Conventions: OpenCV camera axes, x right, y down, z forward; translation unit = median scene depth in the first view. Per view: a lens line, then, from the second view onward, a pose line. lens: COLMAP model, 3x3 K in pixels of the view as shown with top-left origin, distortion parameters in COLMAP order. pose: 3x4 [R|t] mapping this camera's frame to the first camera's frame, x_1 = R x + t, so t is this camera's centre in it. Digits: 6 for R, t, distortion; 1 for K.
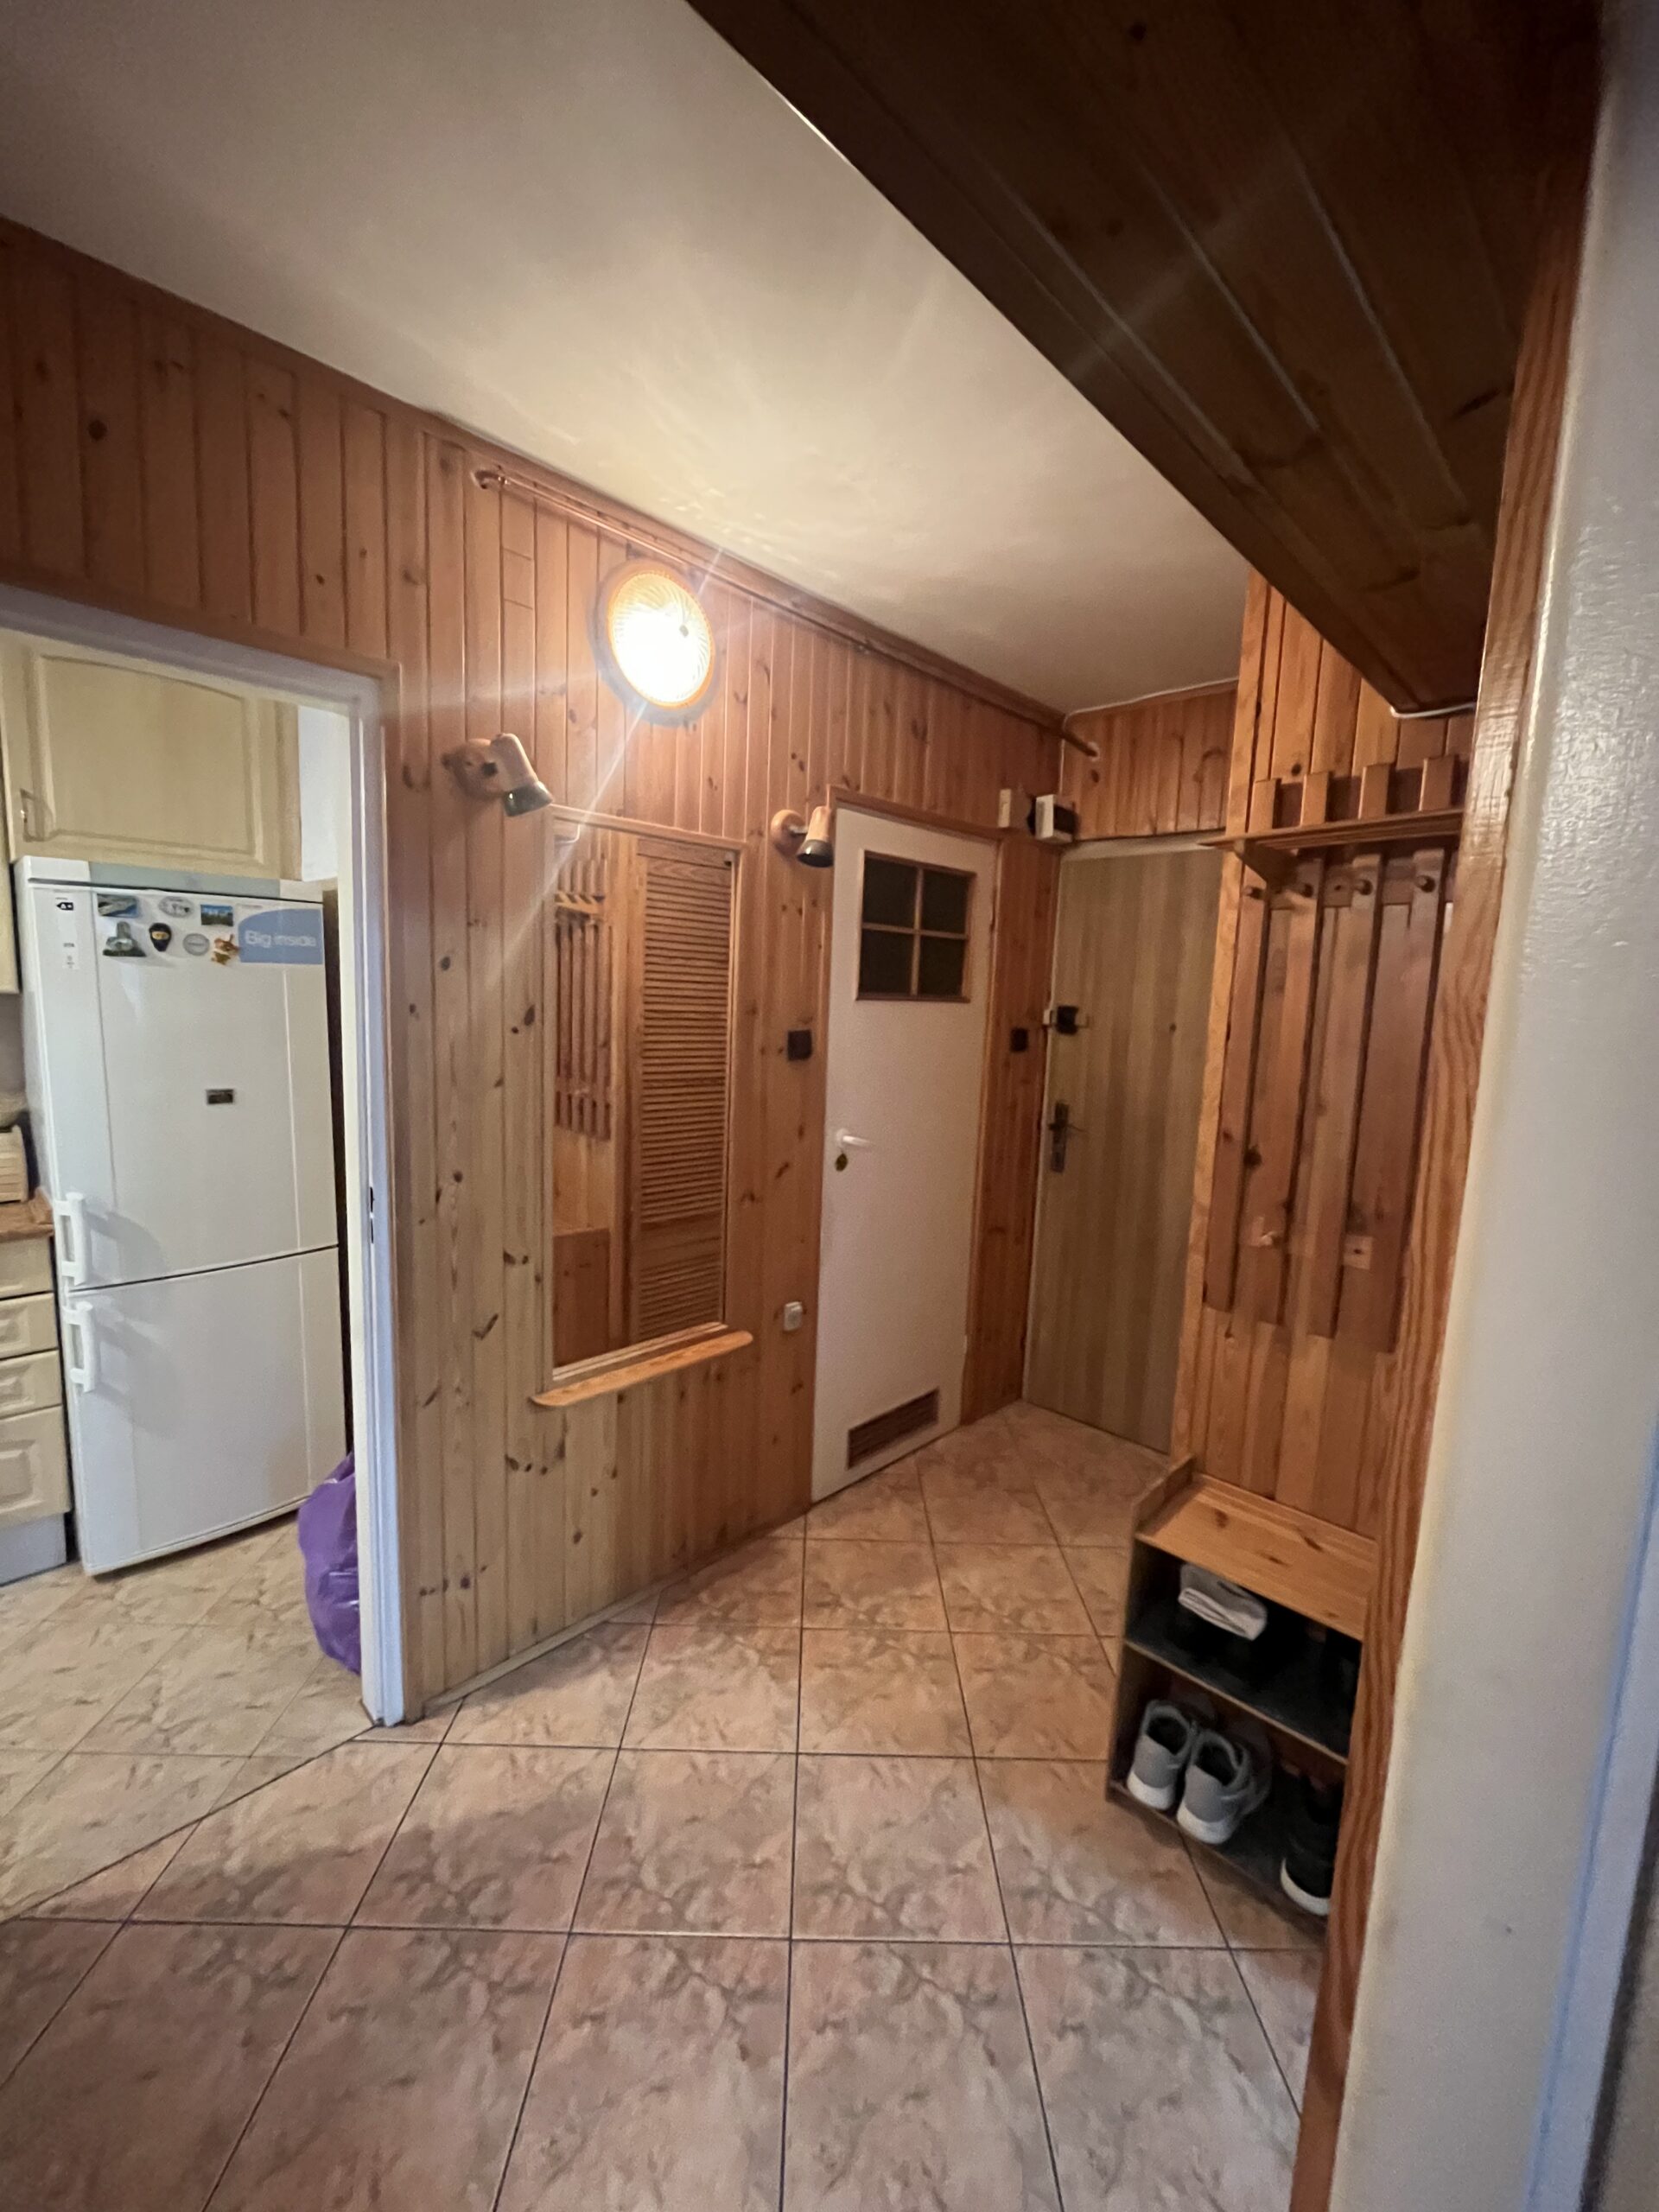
lens RADIAL K [[895.9, 0, 821.3], [0, 895.9, 1097.8], [0, 0, 1]] dist [-0.001788, 0.000071]
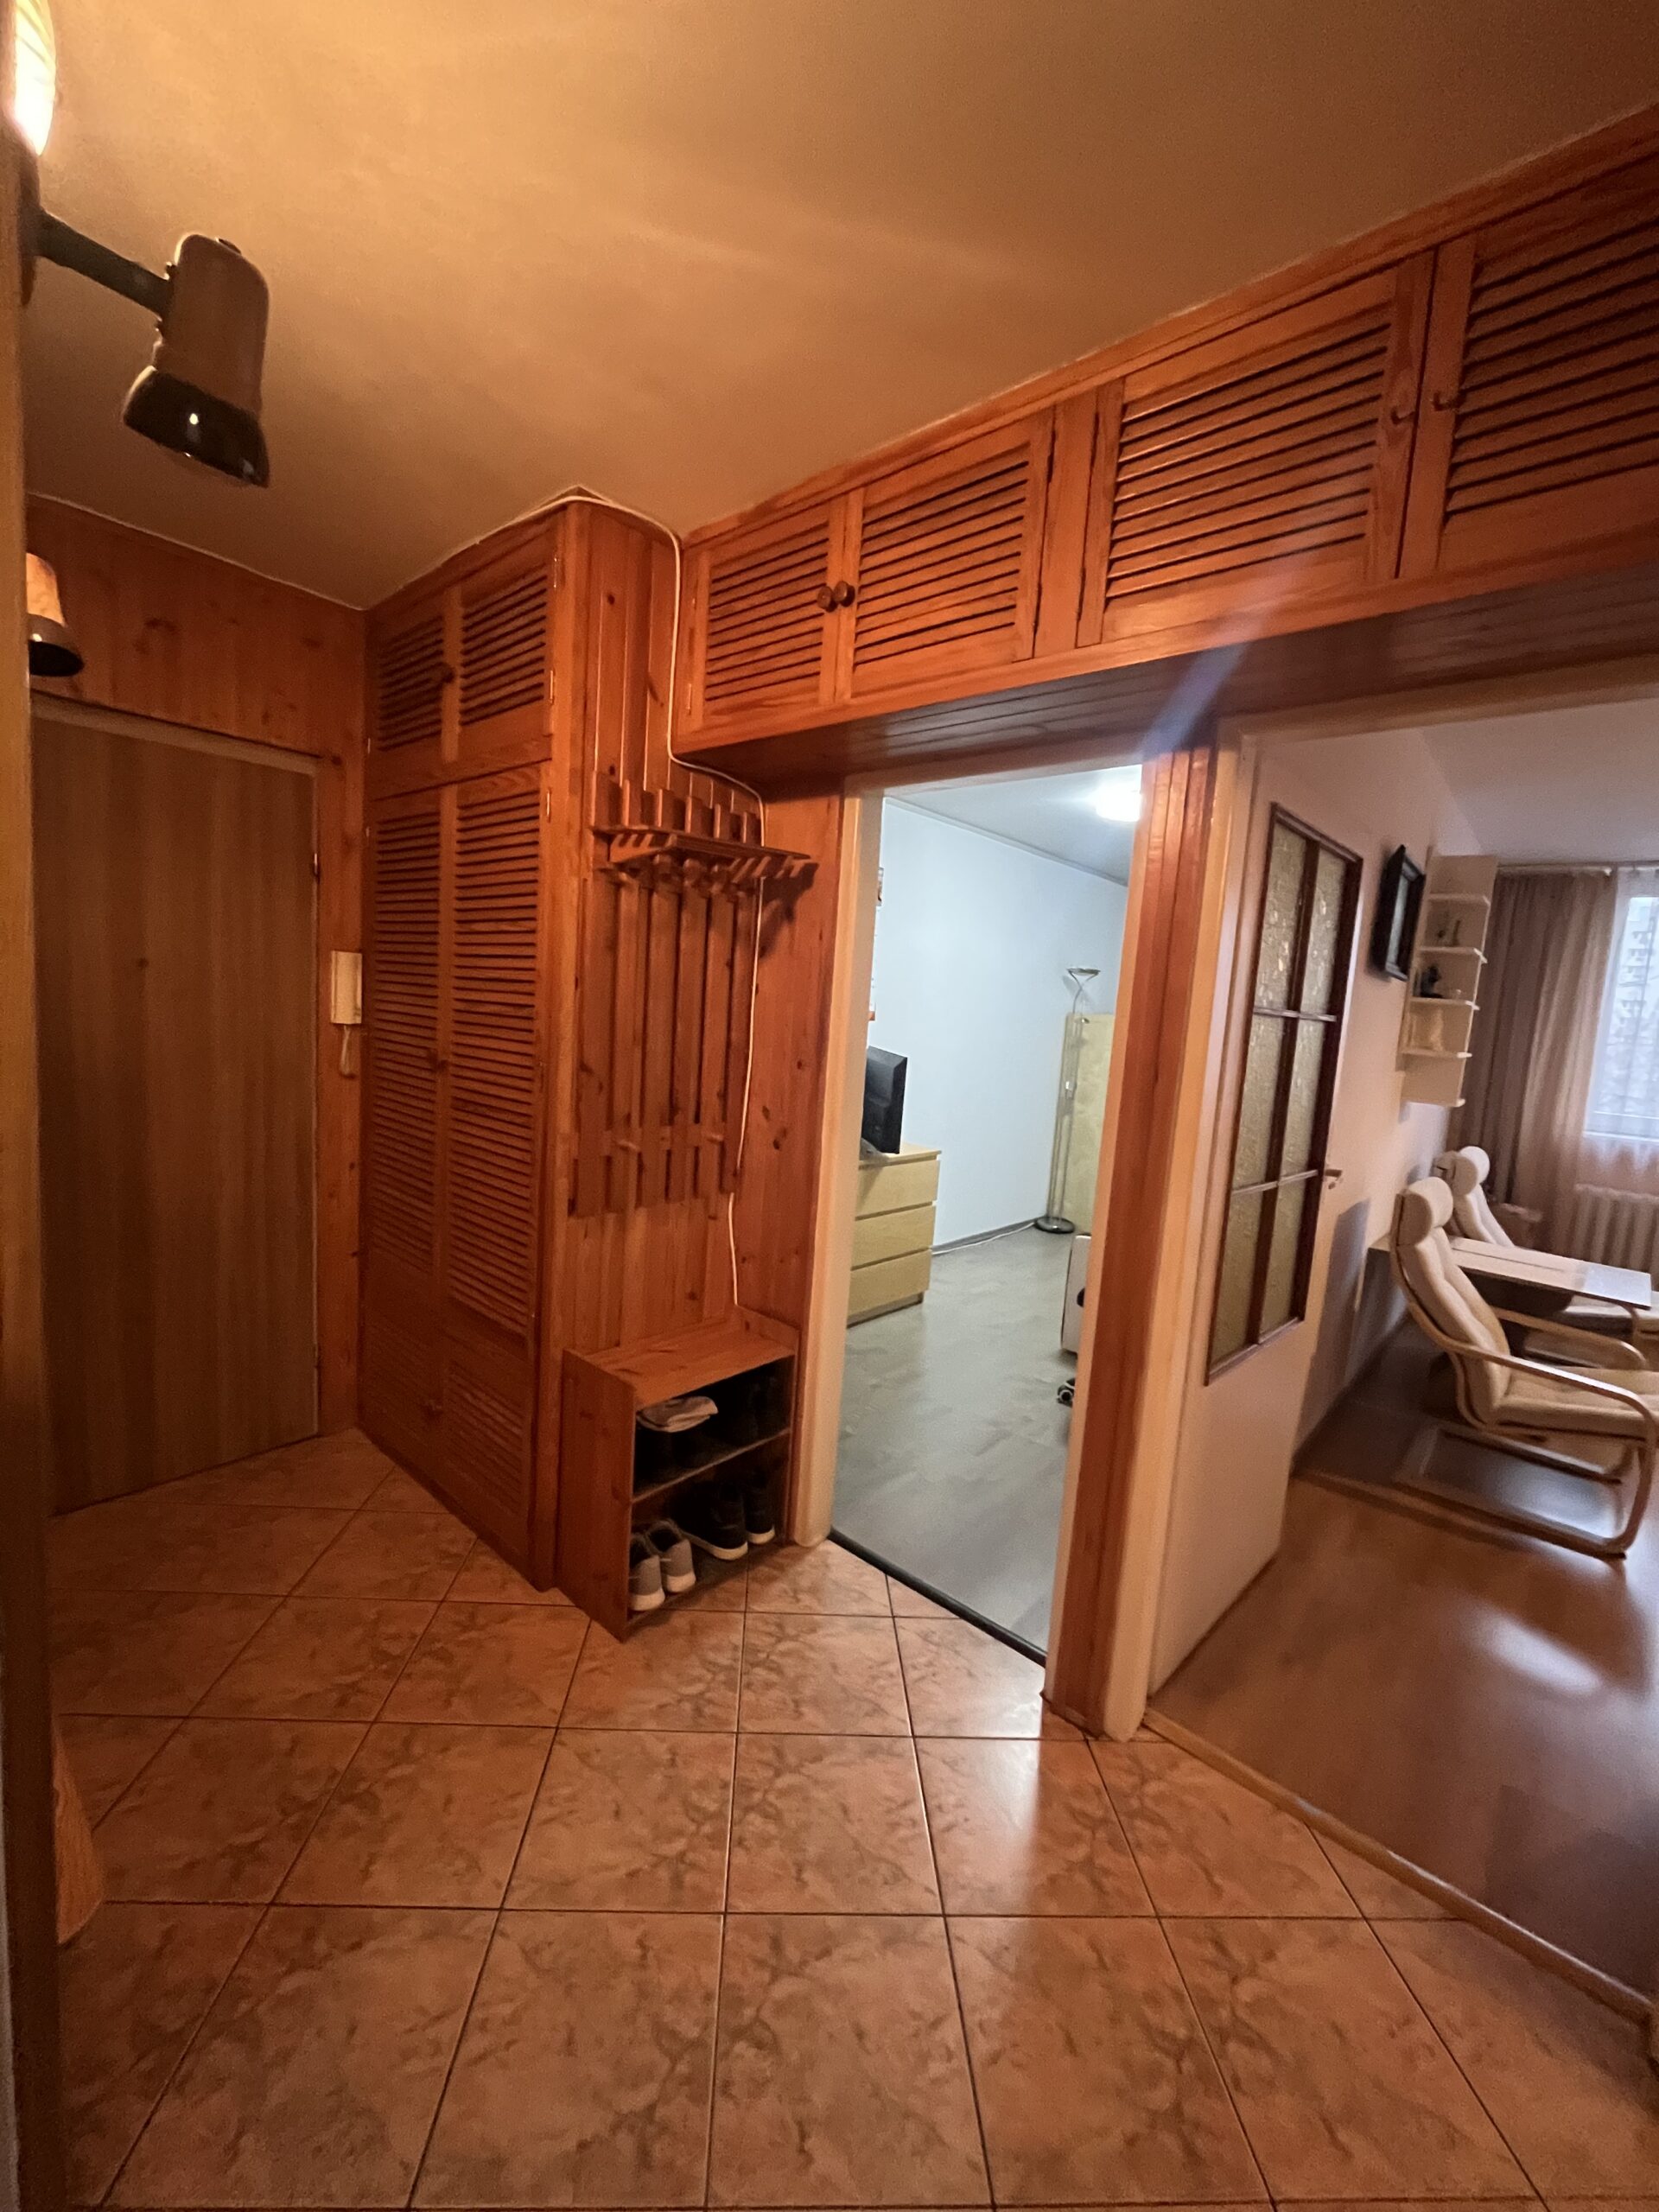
lens RADIAL K [[895.9, 0, 818.7], [0, 895.9, 1112.3], [0, 0, 1]] dist [-0.001788, 0.000071]
pose [[-0.039279, -0.153010, 0.987444, -0.802489], [0.053606, 0.986461, 0.154990, -0.076541], [-0.997789, 0.059021, -0.030545, 0.795837]]
